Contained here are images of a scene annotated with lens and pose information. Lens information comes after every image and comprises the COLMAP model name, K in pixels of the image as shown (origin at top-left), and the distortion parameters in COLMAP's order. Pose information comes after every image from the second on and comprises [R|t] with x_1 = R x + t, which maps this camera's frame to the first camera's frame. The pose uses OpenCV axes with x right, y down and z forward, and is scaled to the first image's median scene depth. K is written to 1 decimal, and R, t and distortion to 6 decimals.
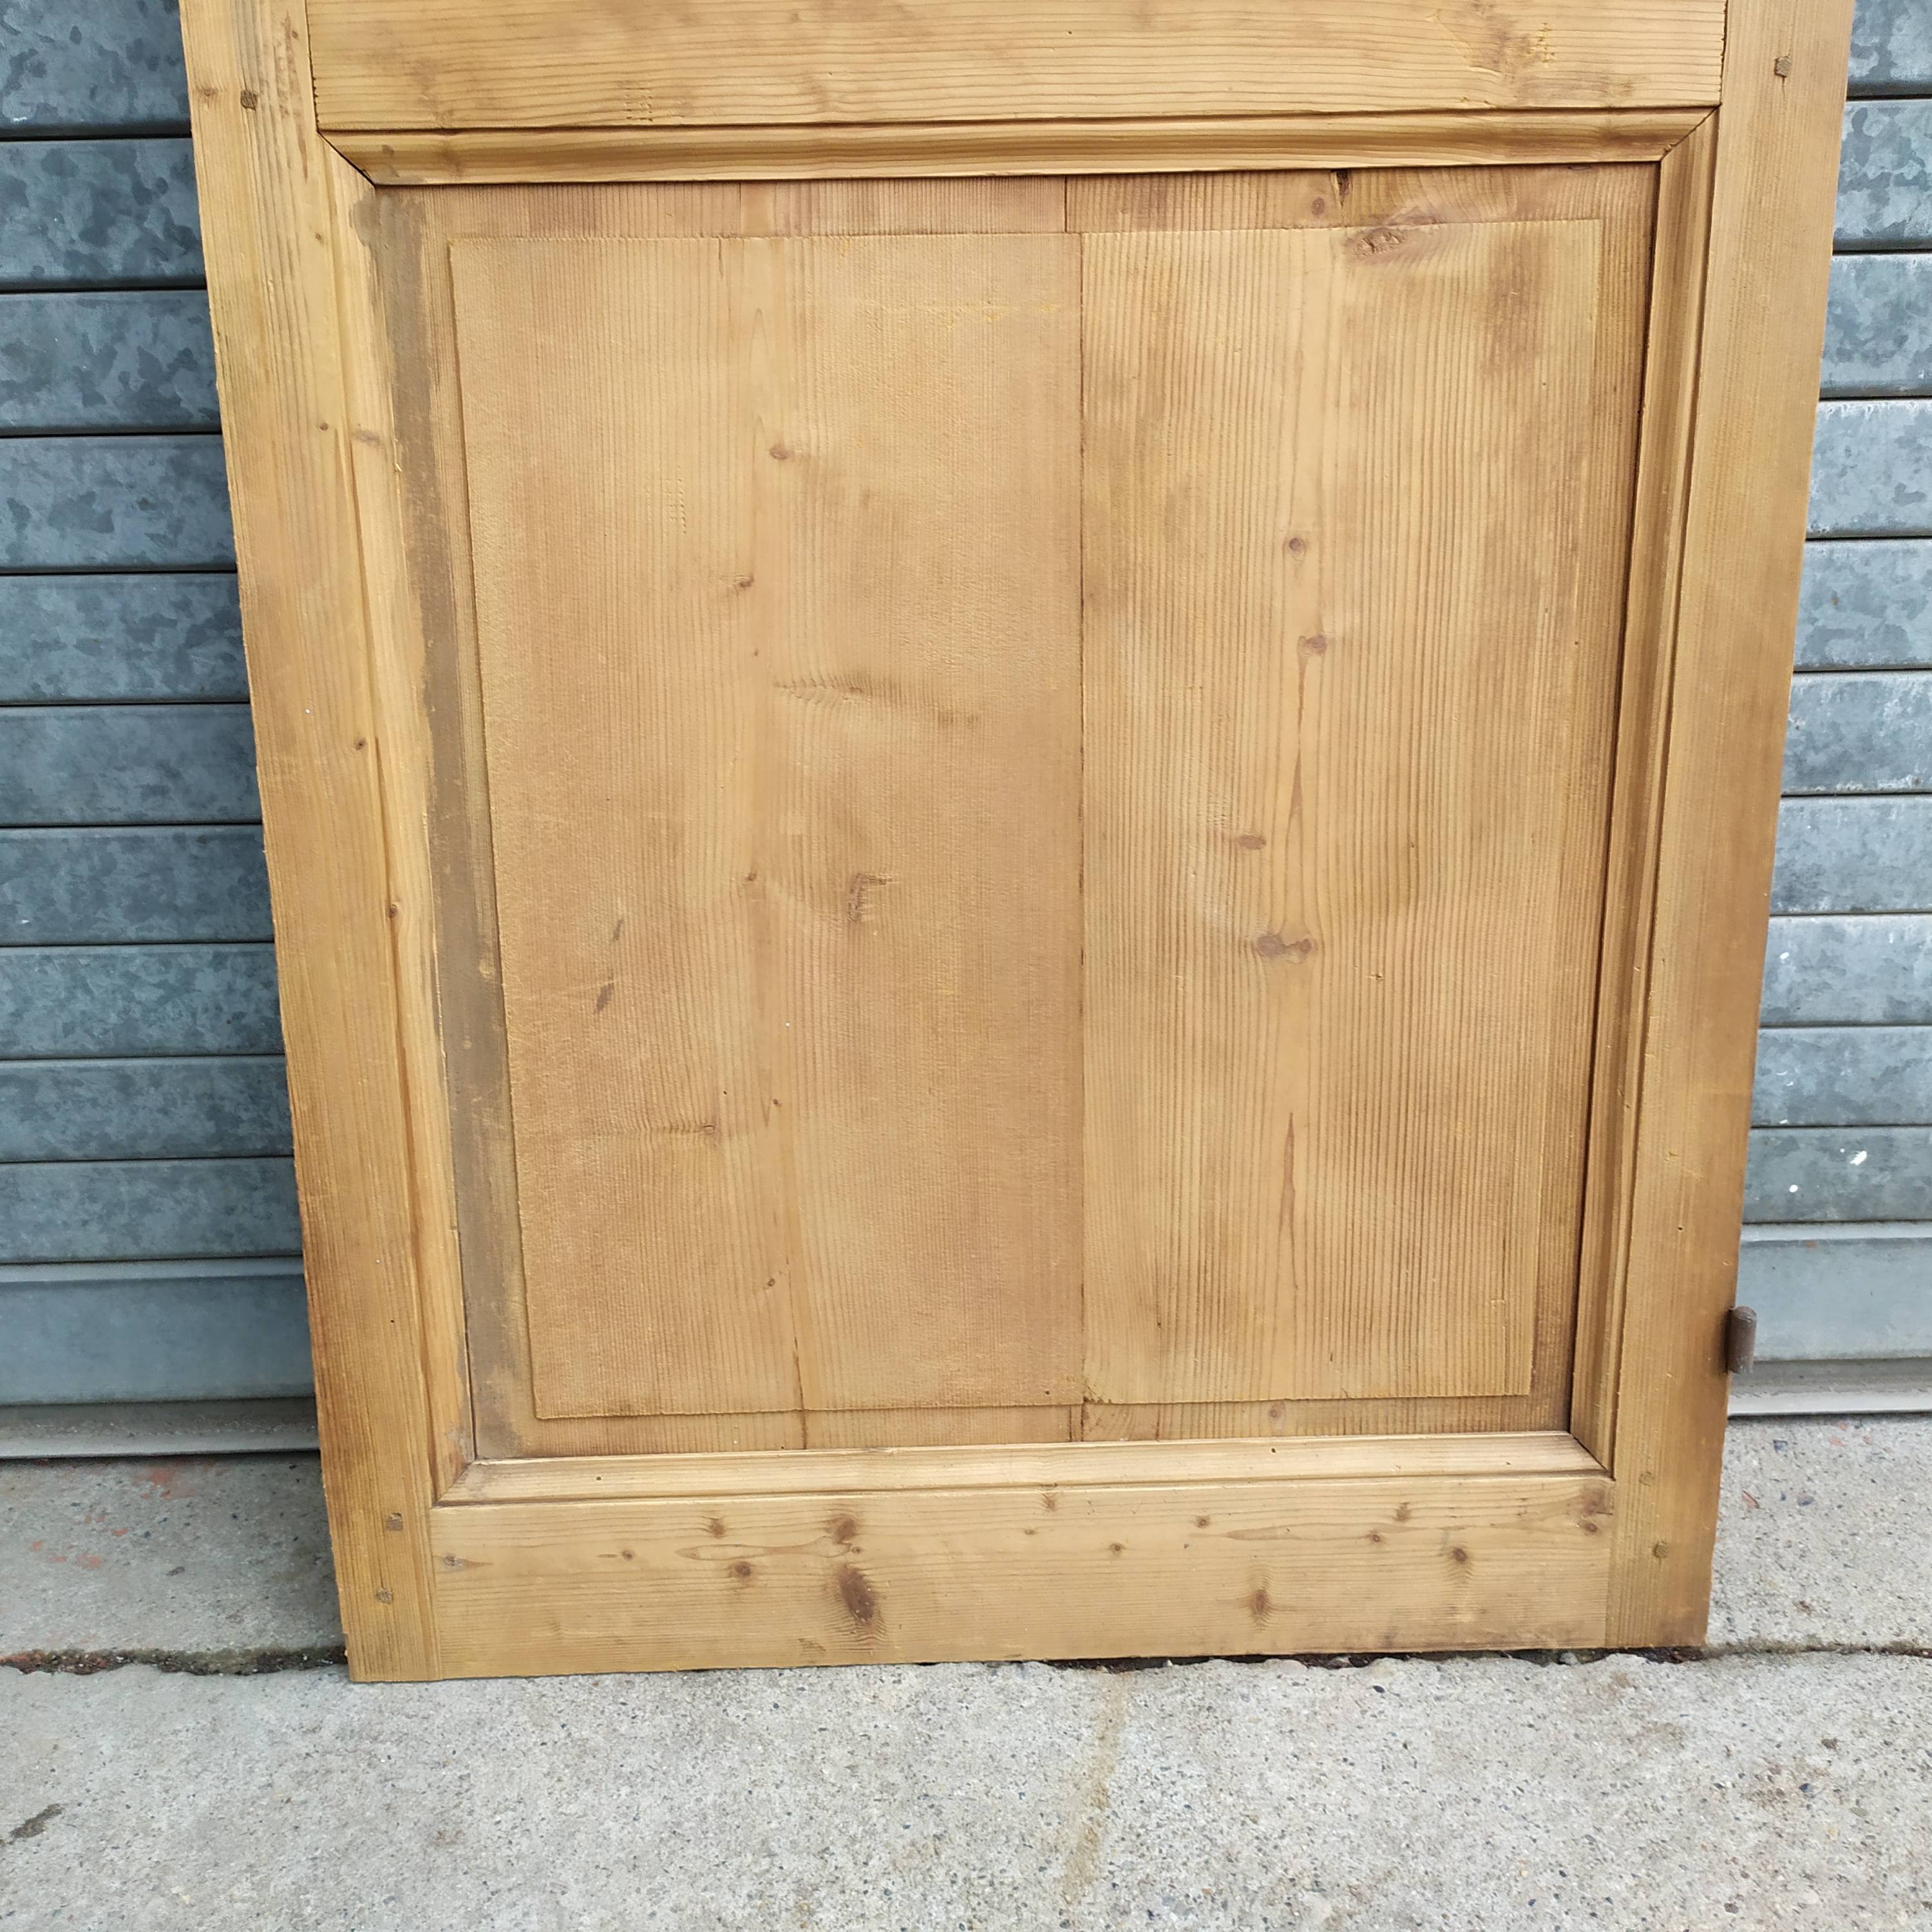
lens RADIAL K [[1910.7, 0, 966.0], [0, 1910.7, 966.0], [0, 0, 1]] dist [0.075257, -0.149773]
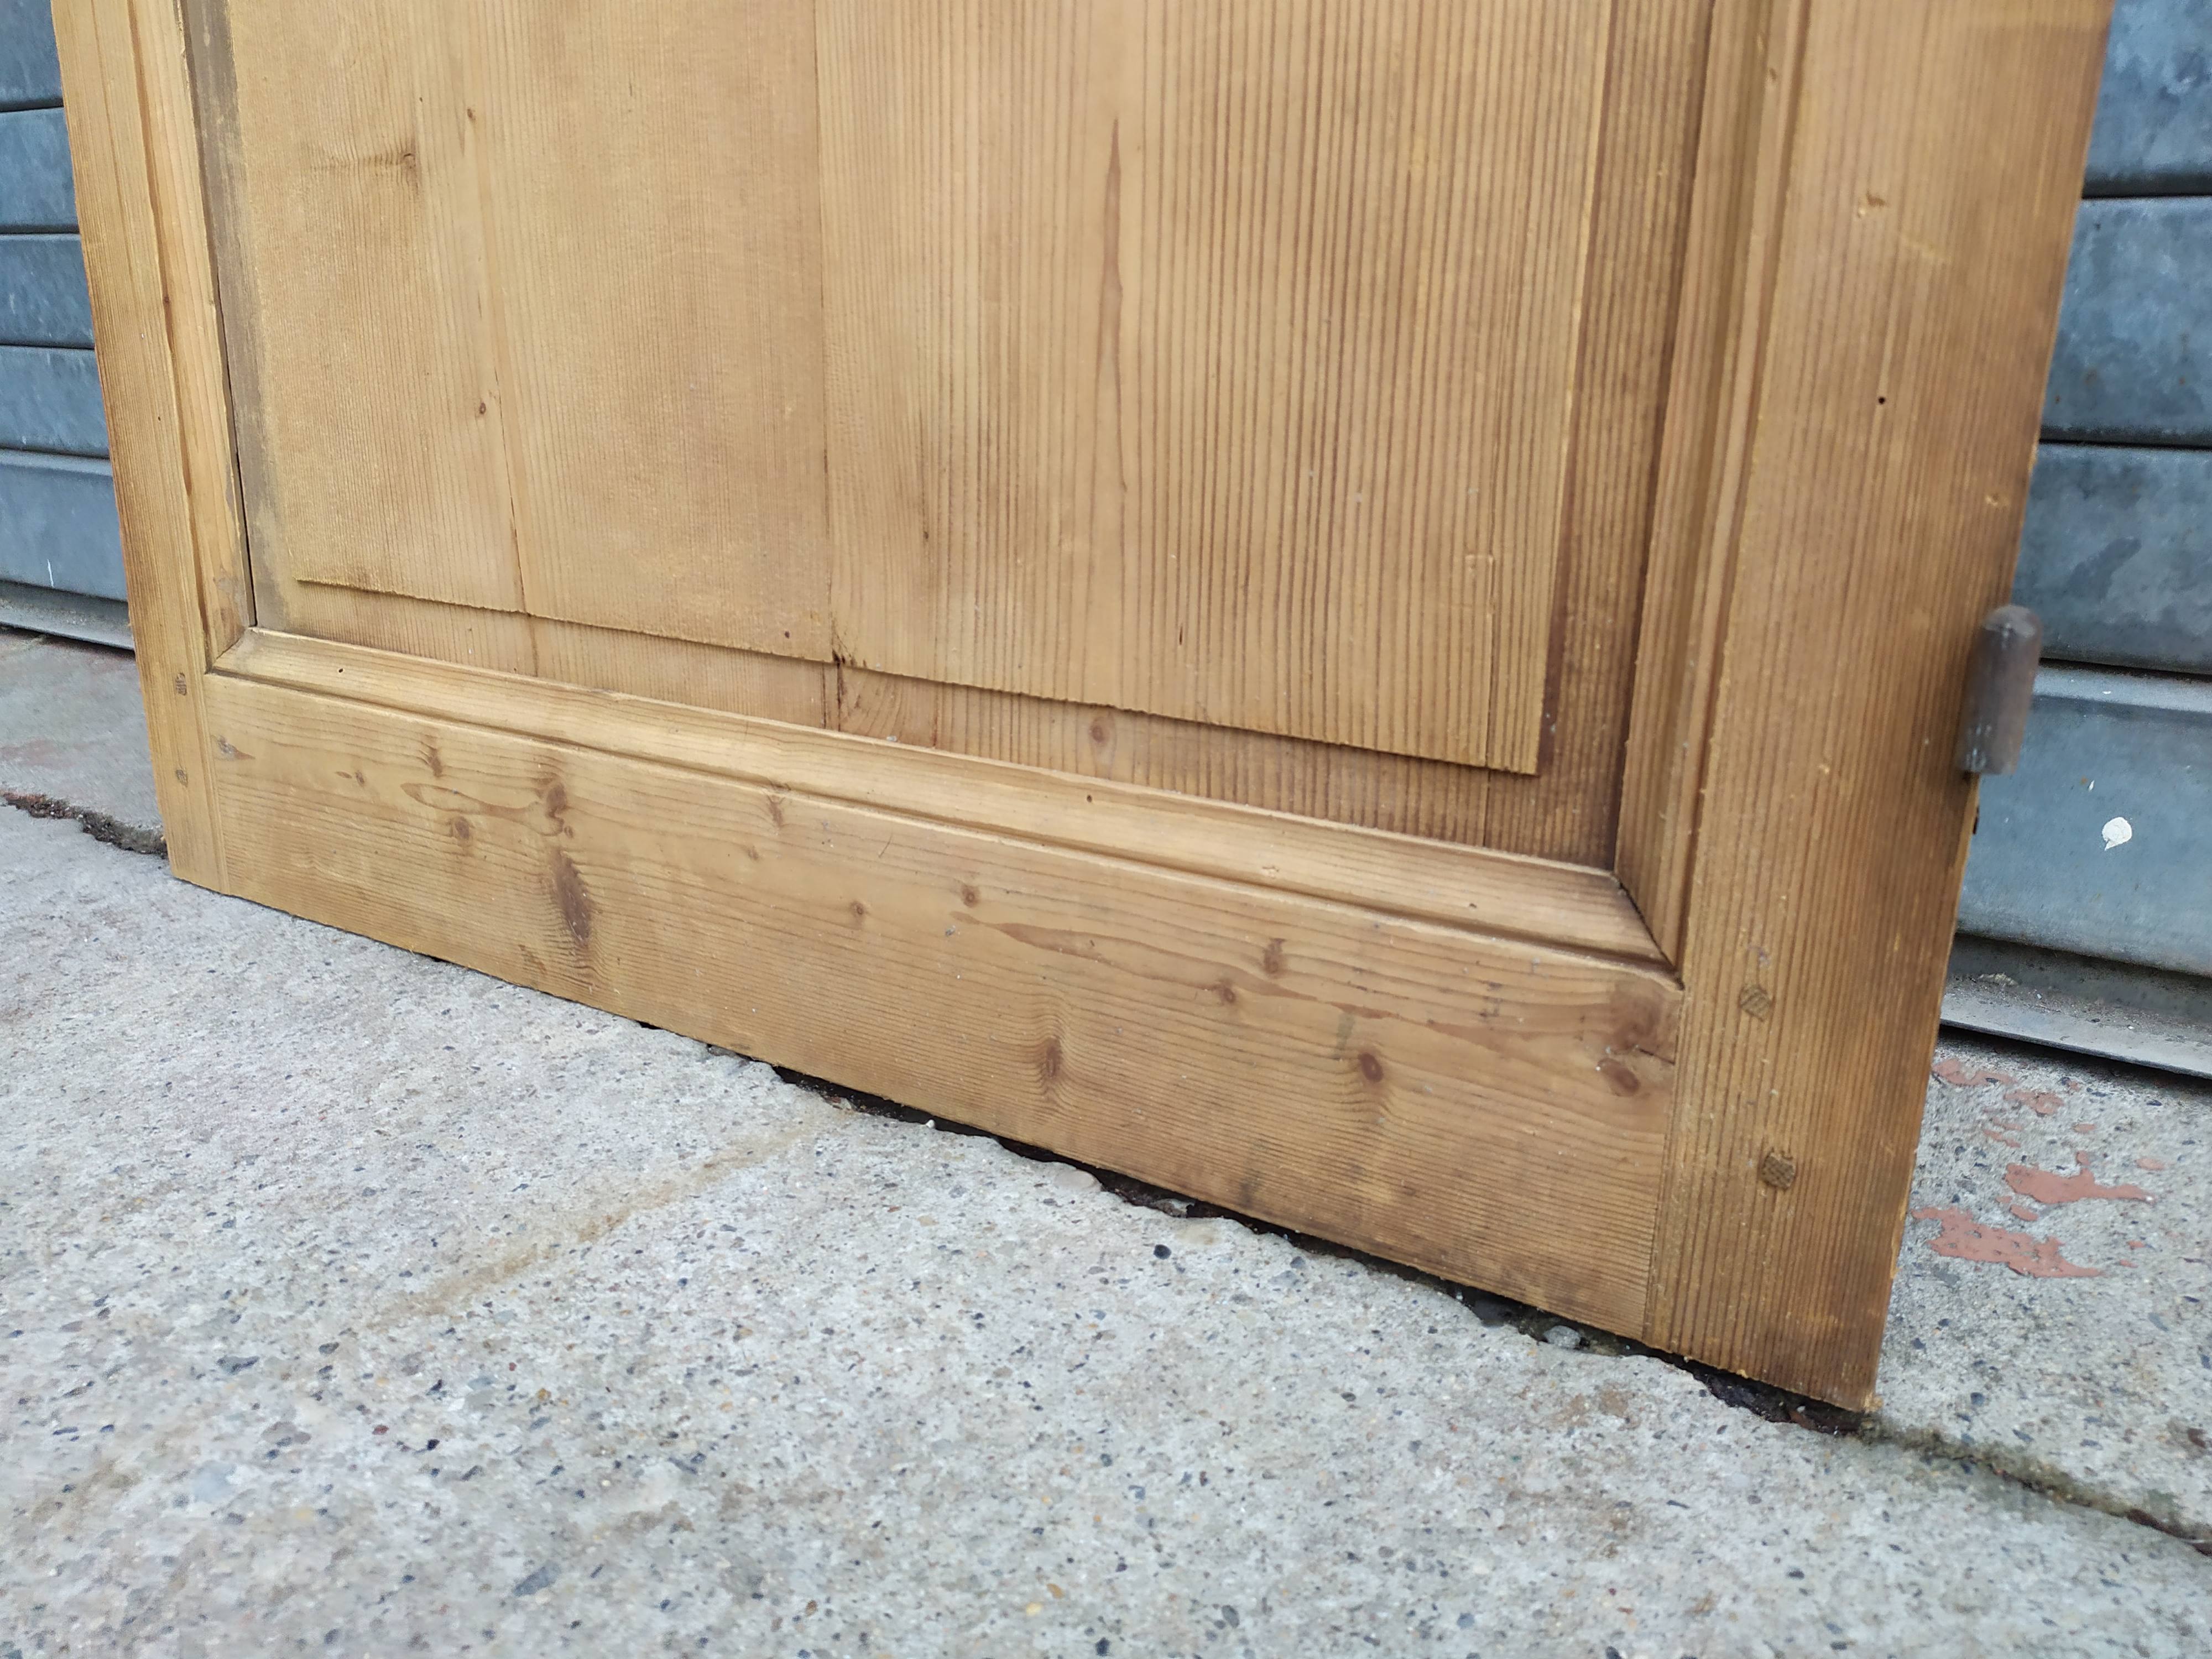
lens RADIAL K [[1696.1, 0, 1106.0], [0, 1696.1, 829.5], [0, 0, 1]] dist [0.050868, -0.085076]
pose [[0.841348, 0.192383, -0.505096, 0.420872], [-0.168032, 0.981302, 0.093868, 0.213948], [0.513711, 0.005897, 0.857943, 0.574284]]
